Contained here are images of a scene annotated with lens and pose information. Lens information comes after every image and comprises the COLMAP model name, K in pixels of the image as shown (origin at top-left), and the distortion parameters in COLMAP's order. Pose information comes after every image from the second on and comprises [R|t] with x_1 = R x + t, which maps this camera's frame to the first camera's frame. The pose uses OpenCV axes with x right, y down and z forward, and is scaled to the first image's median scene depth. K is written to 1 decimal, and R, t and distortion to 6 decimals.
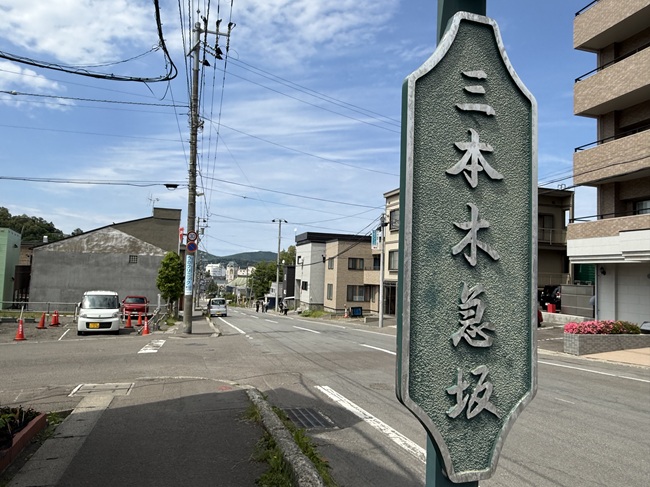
lens RADIAL K [[458.8, 0, 324.1], [0, 458.8, 246.0], [0, 0, 1]] dist [-0.001260, 0.003987]
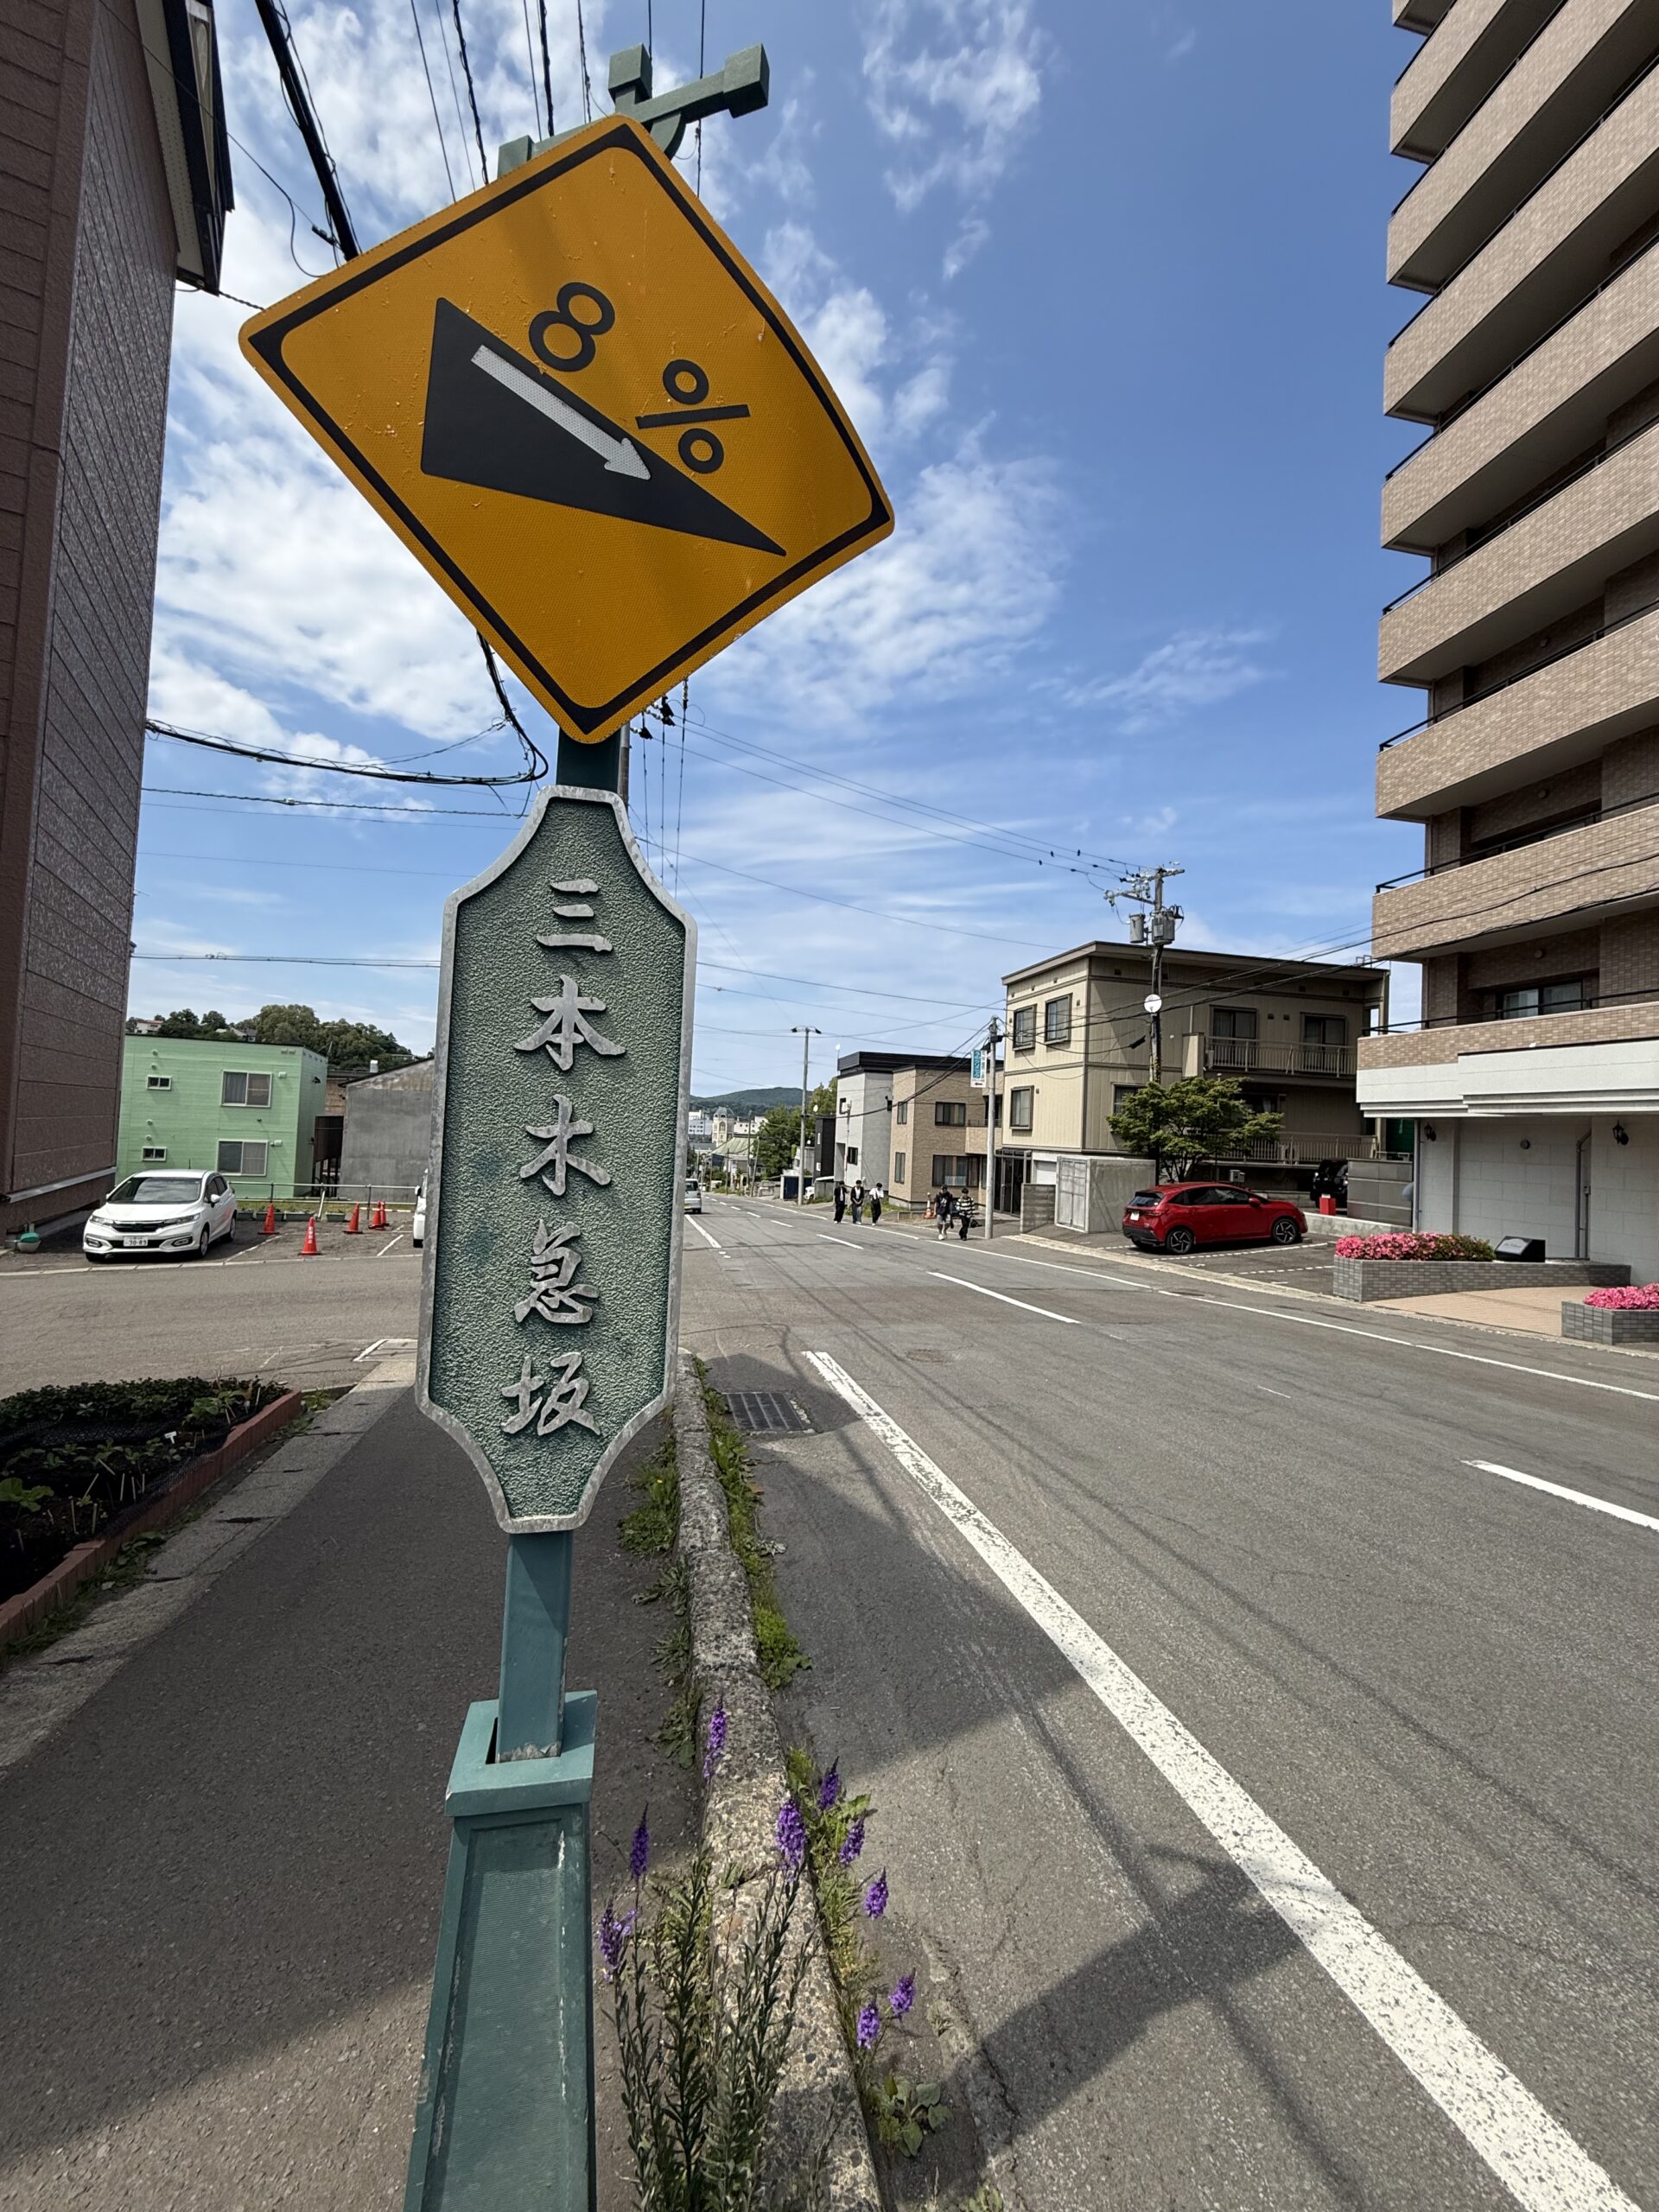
lens RADIAL K [[889.3, 0, 834.2], [0, 889.3, 1100.2], [0, 0, 1]] dist [0.001946, 0.000036]
pose [[0.997219, 0.001550, -0.074507, 0.038103], [0.000334, 0.999681, 0.025272, -0.005681], [0.074523, -0.025227, 0.996900, -0.009055]]
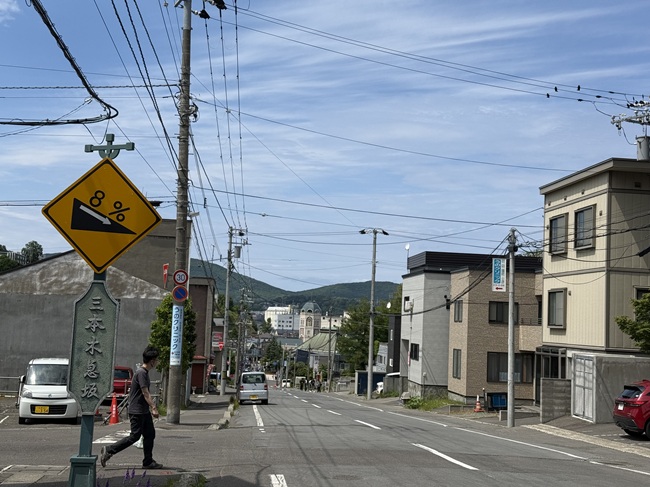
lens RADIAL K [[901.5, 0, 325.0], [0, 901.5, 243.5], [0, 0, 1]] dist [0.144813, -0.057715]
pose [[0.983243, -0.010111, -0.182021, 0.161652], [0.004408, 0.999487, -0.031710, -0.027822], [0.182248, 0.030376, 0.982783, -0.268169]]
